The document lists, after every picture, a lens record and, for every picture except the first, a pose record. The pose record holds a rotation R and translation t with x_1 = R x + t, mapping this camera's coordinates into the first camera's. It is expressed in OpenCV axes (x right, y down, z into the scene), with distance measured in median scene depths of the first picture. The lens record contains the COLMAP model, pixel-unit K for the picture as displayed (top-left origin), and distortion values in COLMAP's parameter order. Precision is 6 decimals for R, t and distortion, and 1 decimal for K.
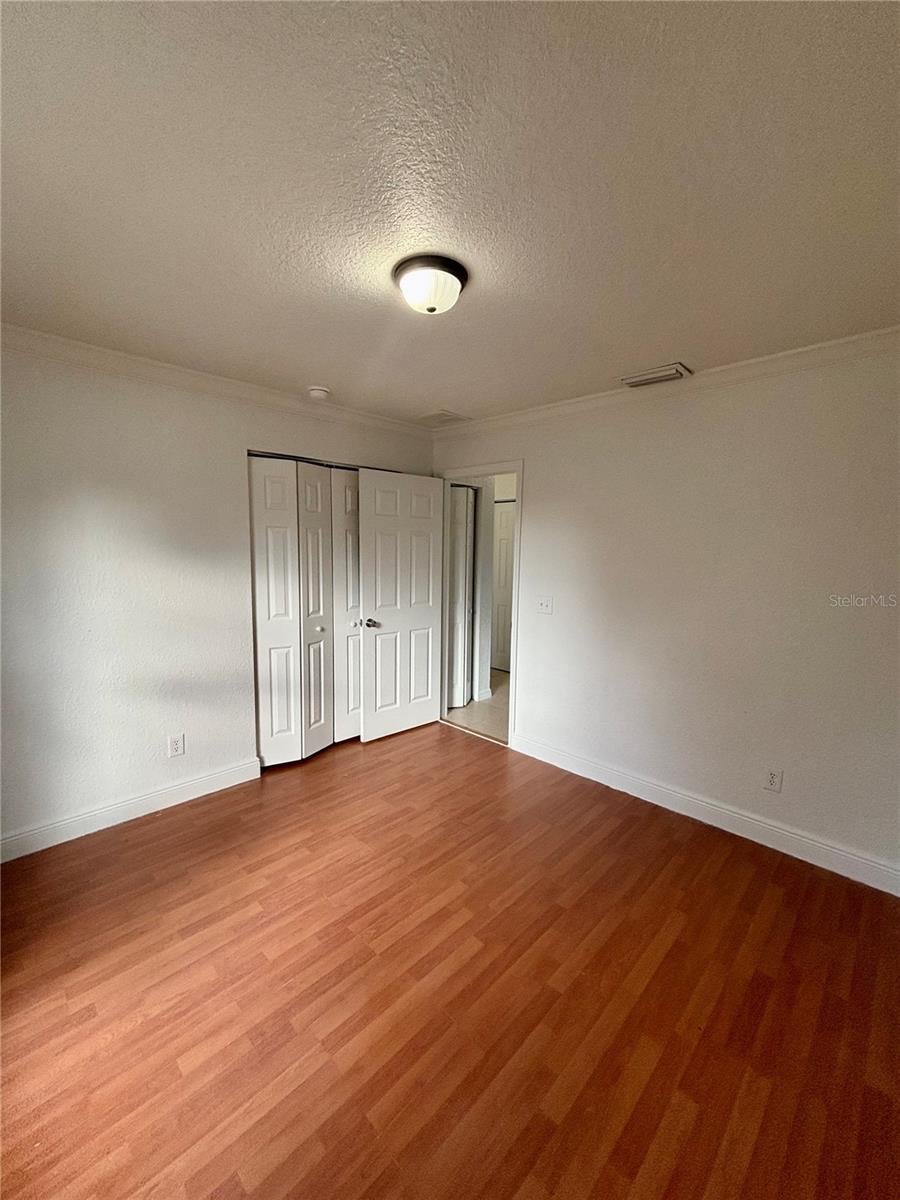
lens RADIAL K [[482.7, 0, 449.6], [0, 482.7, 603.0], [0, 0, 1]] dist [-0.007469, 0.000785]
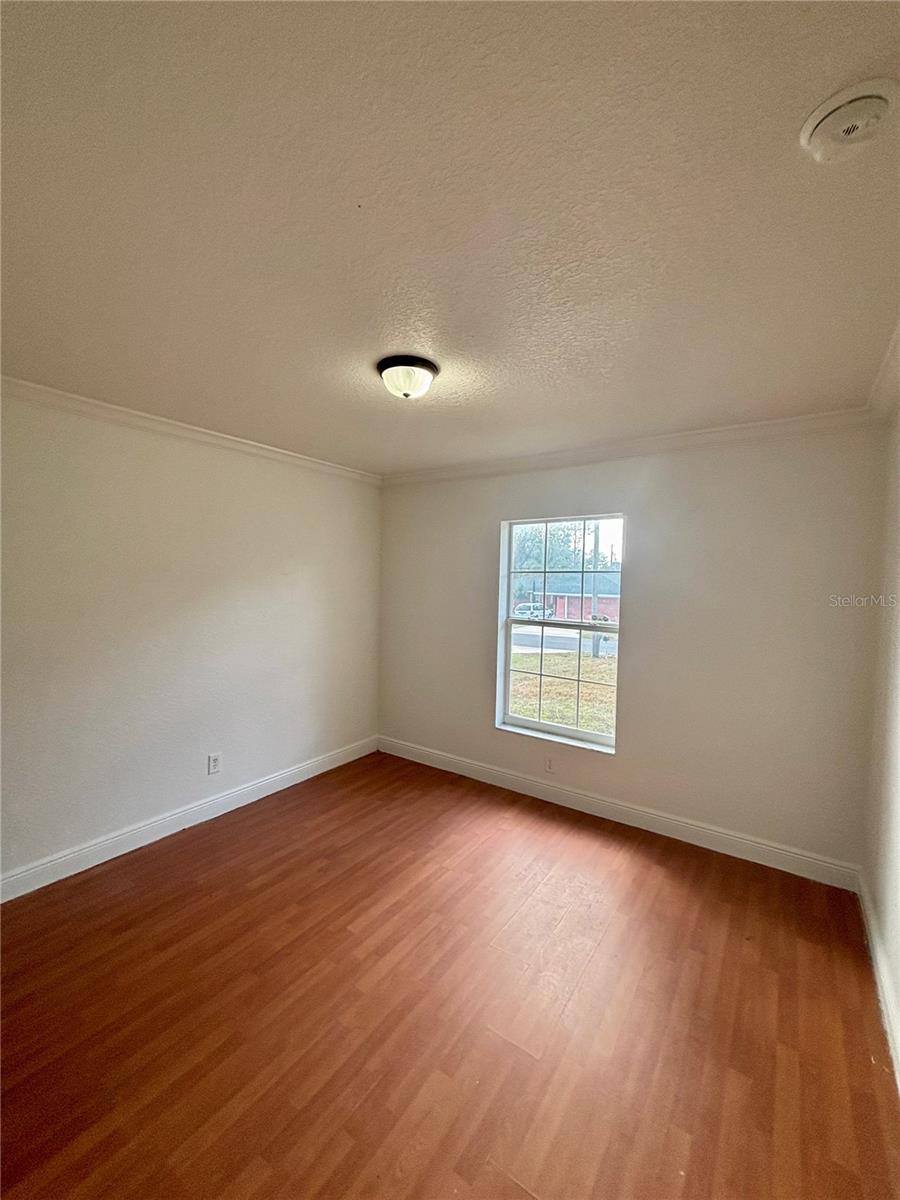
lens RADIAL K [[482.7, 0, 440.8], [0, 482.7, 597.0], [0, 0, 1]] dist [-0.007469, 0.000785]
pose [[-0.989159, -0.026889, -0.144365, 0.039876], [-0.049360, 0.986773, 0.154410, -0.308553], [0.138304, 0.159862, -0.977403, 2.360888]]
